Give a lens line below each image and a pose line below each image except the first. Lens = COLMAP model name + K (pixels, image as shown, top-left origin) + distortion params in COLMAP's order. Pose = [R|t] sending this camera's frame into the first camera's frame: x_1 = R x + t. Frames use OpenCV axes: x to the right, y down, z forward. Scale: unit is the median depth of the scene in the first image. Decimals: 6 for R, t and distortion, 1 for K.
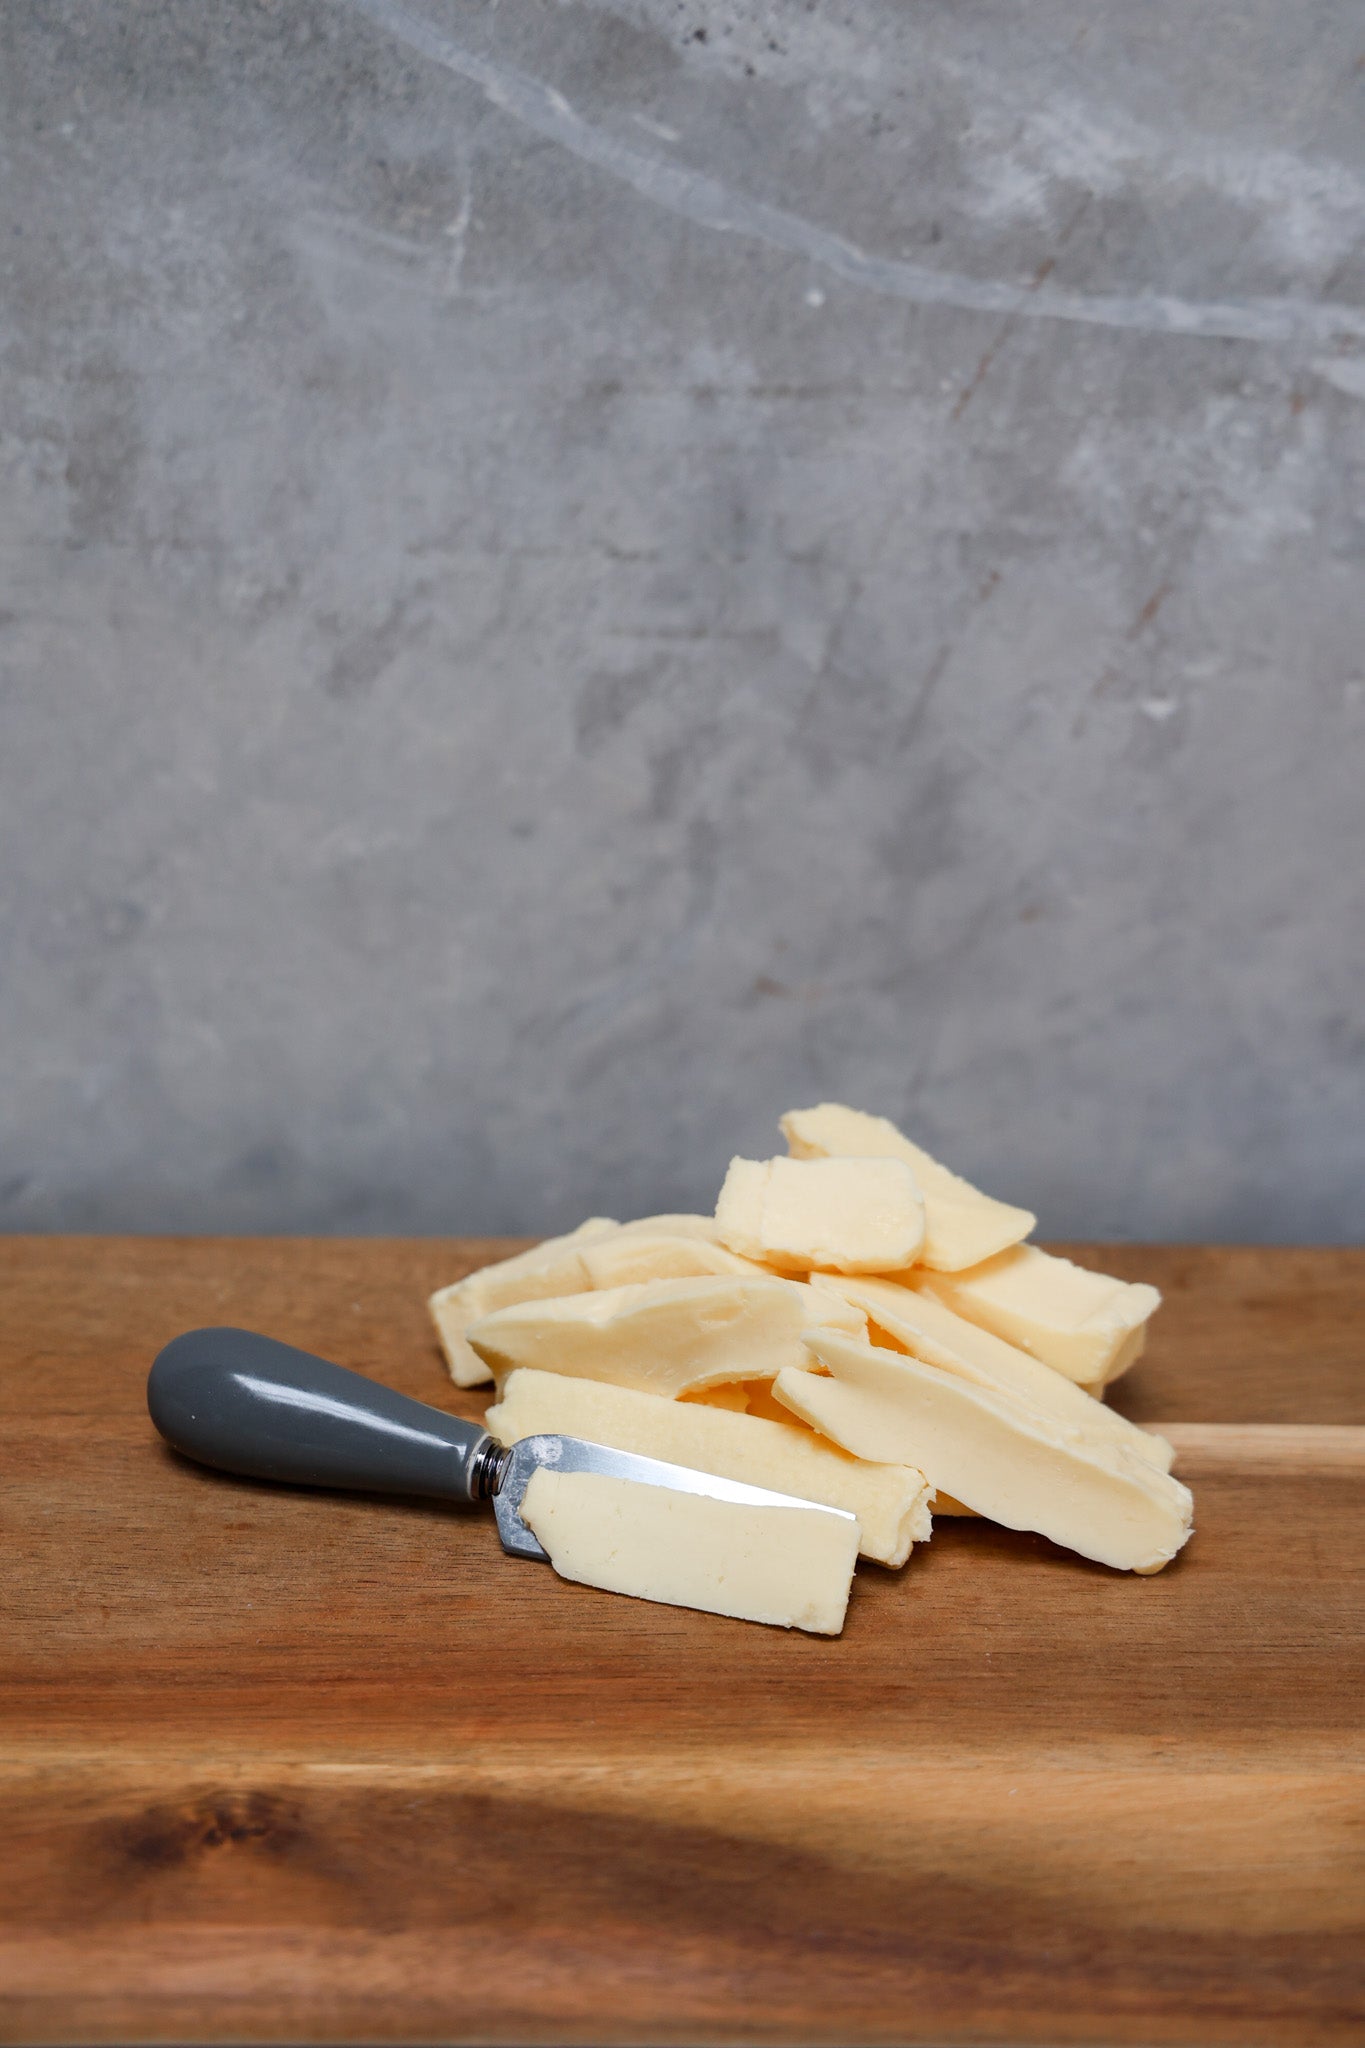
lens RADIAL K [[3527.9, 0, 693.4], [0, 3527.9, 954.1], [0, 0, 1]] dist [0.229645, 0.000000]
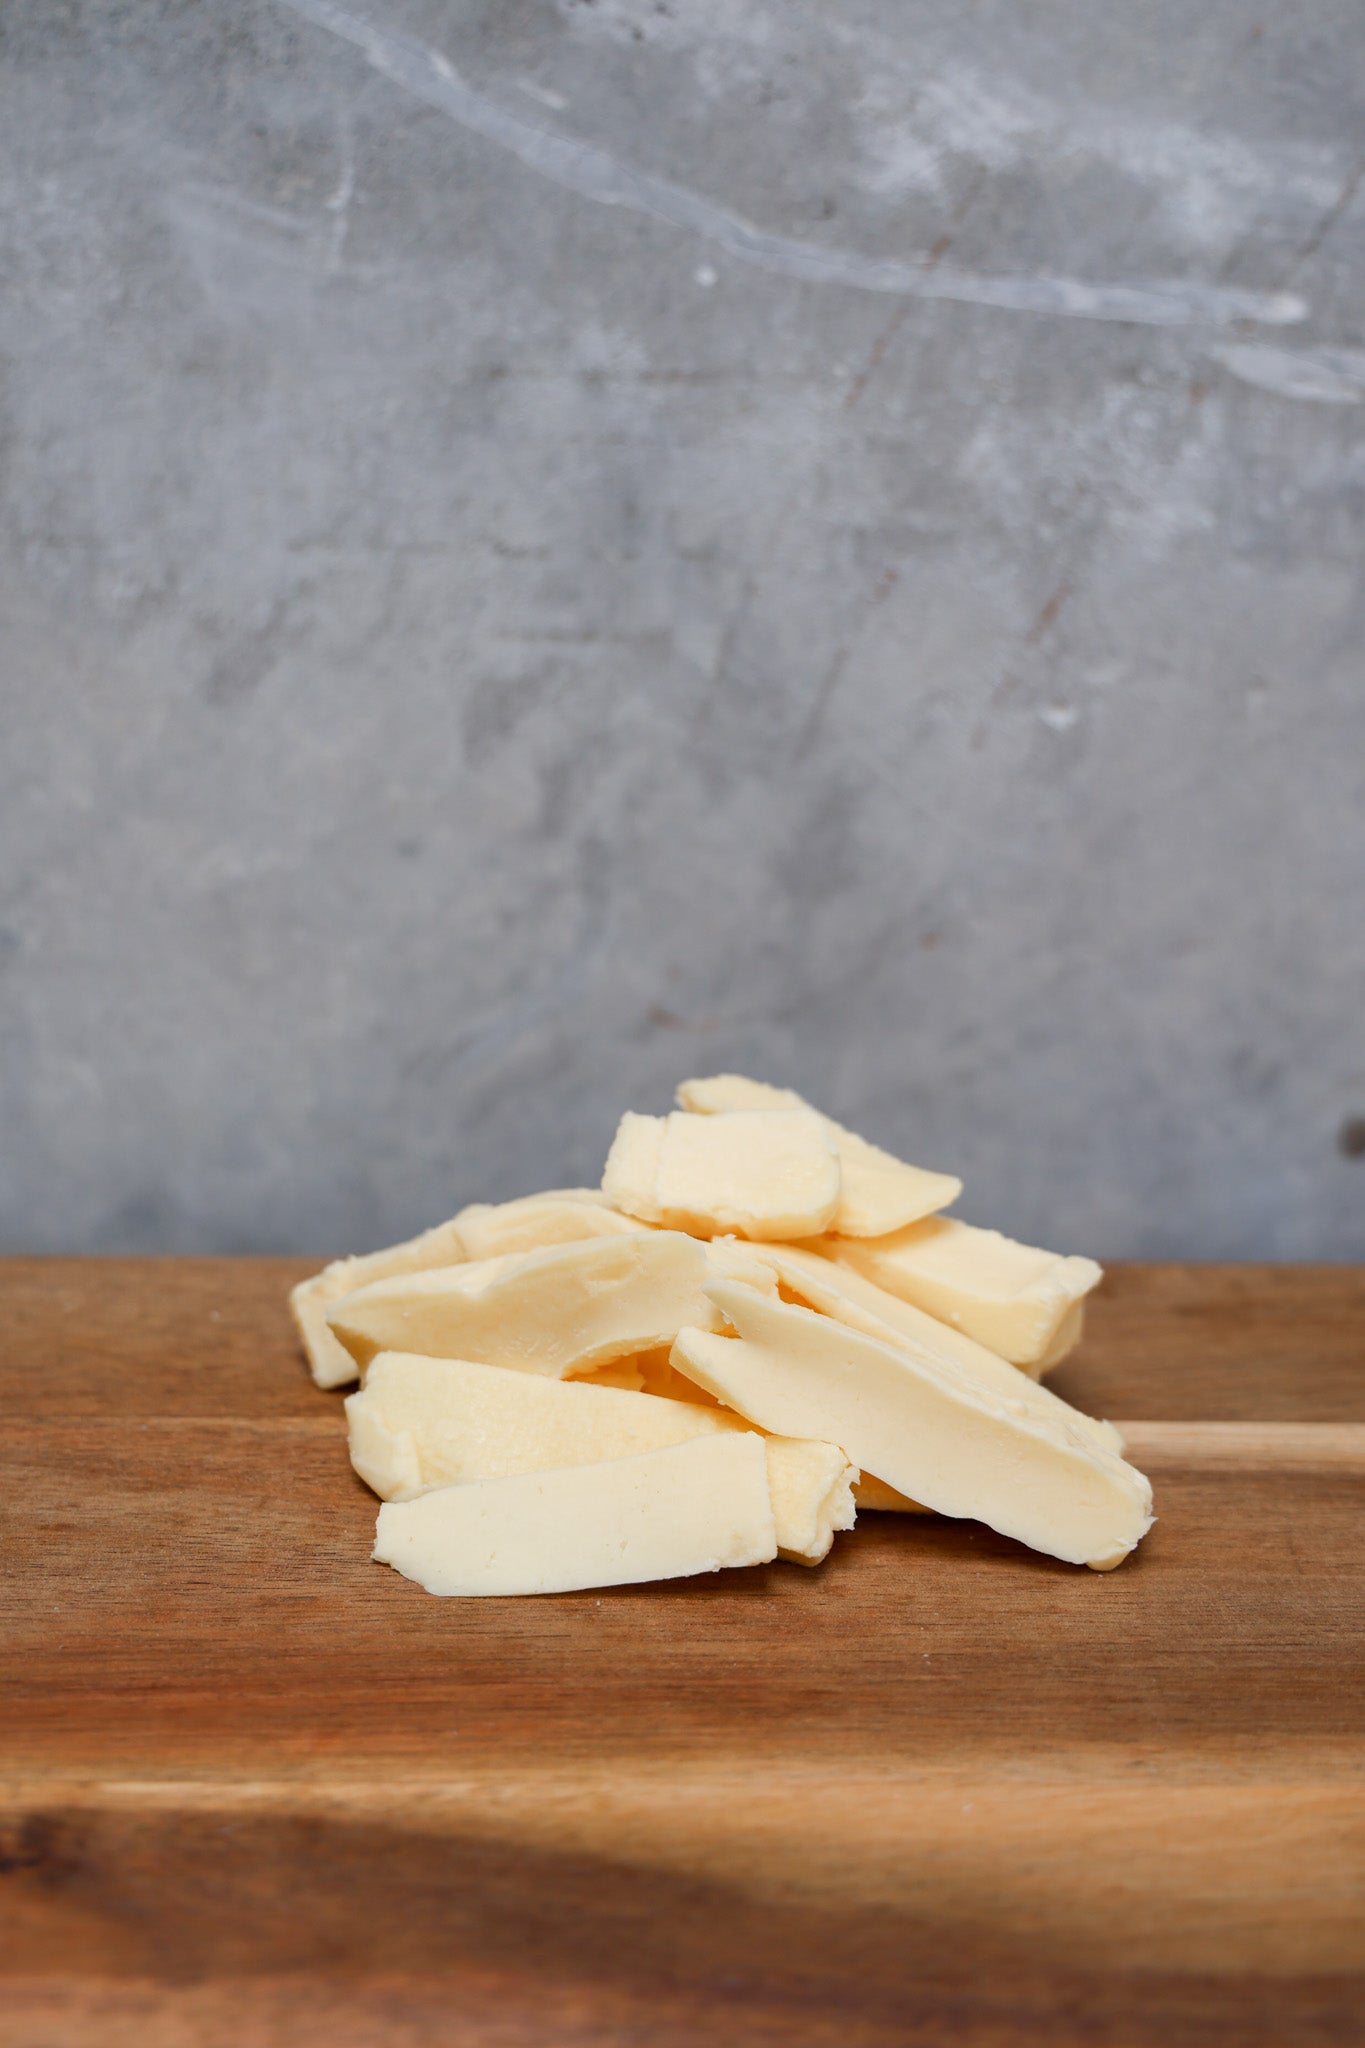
lens RADIAL K [[2643.1, 0, 644.1], [0, 2643.1, 968.5], [0, 0, 1]] dist [0.078672, 0.000000]
pose [[0.999878, -0.002835, 0.015345, 0.005445], [0.004853, 0.991087, -0.133129, 0.100883], [-0.014830, 0.133187, 0.990980, 0.301208]]
